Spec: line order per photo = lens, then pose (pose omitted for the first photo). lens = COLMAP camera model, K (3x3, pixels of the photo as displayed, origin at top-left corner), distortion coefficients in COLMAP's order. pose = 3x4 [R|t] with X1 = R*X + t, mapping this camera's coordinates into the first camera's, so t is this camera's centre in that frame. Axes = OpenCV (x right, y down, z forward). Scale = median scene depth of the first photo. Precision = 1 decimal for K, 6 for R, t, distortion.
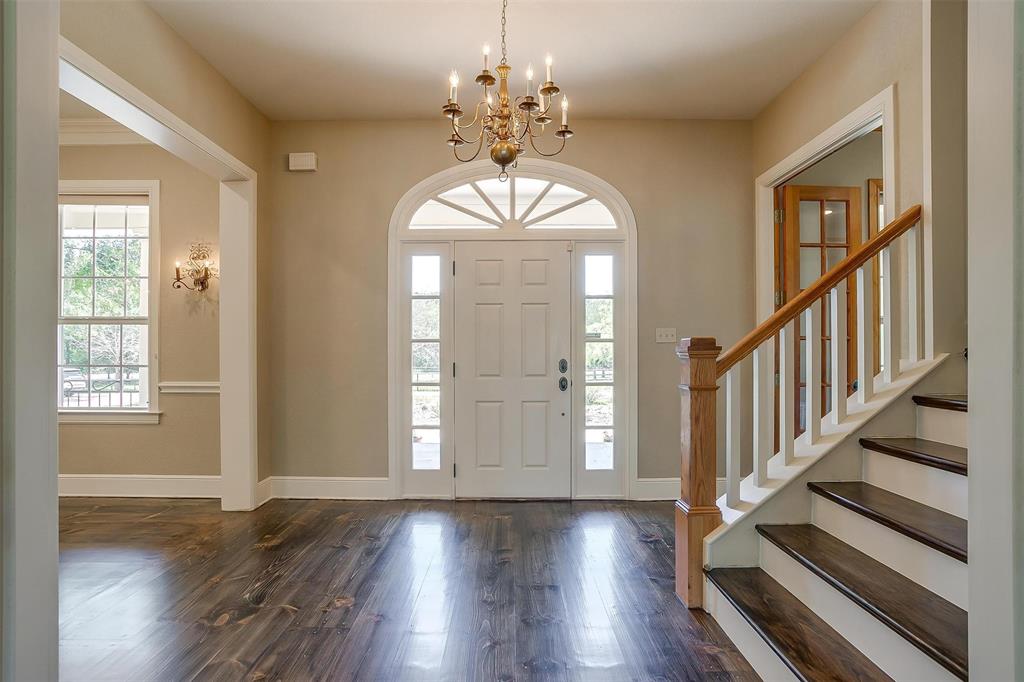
lens RADIAL K [[499.4, 0, 503.8], [0, 499.4, 342.0], [0, 0, 1]] dist [-0.048168, 0.024281]
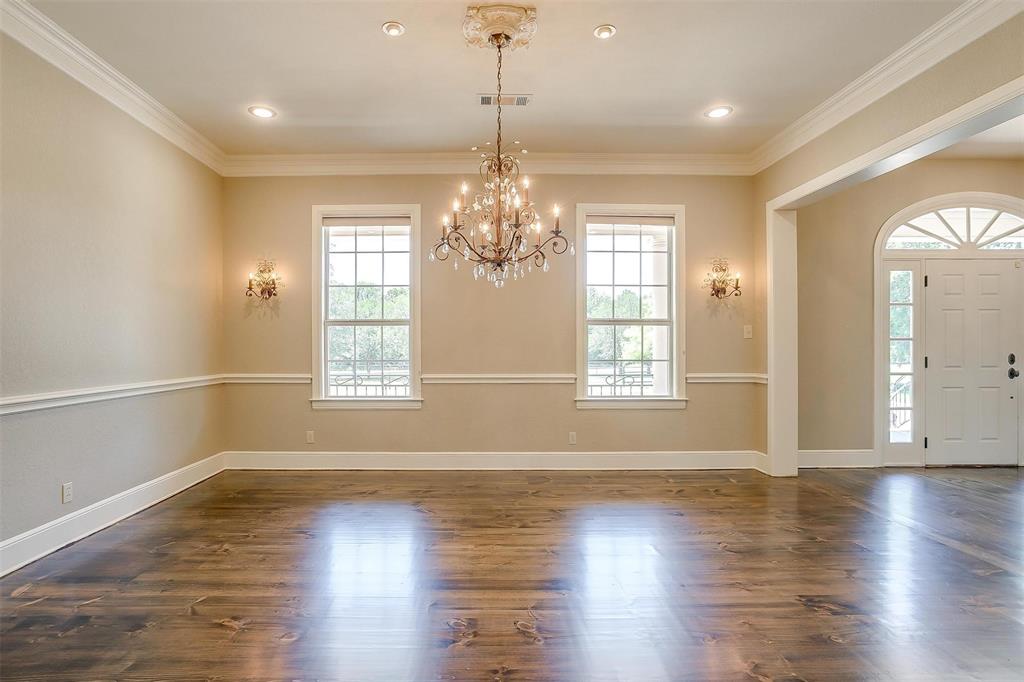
lens RADIAL K [[499.4, 0, 516.2], [0, 499.4, 346.9], [0, 0, 1]] dist [-0.048168, 0.024281]
pose [[0.999950, -0.000818, 0.009949, -1.130407], [0.000673, 0.999893, 0.014638, -0.002119], [-0.009960, -0.014631, 0.999843, -0.211966]]
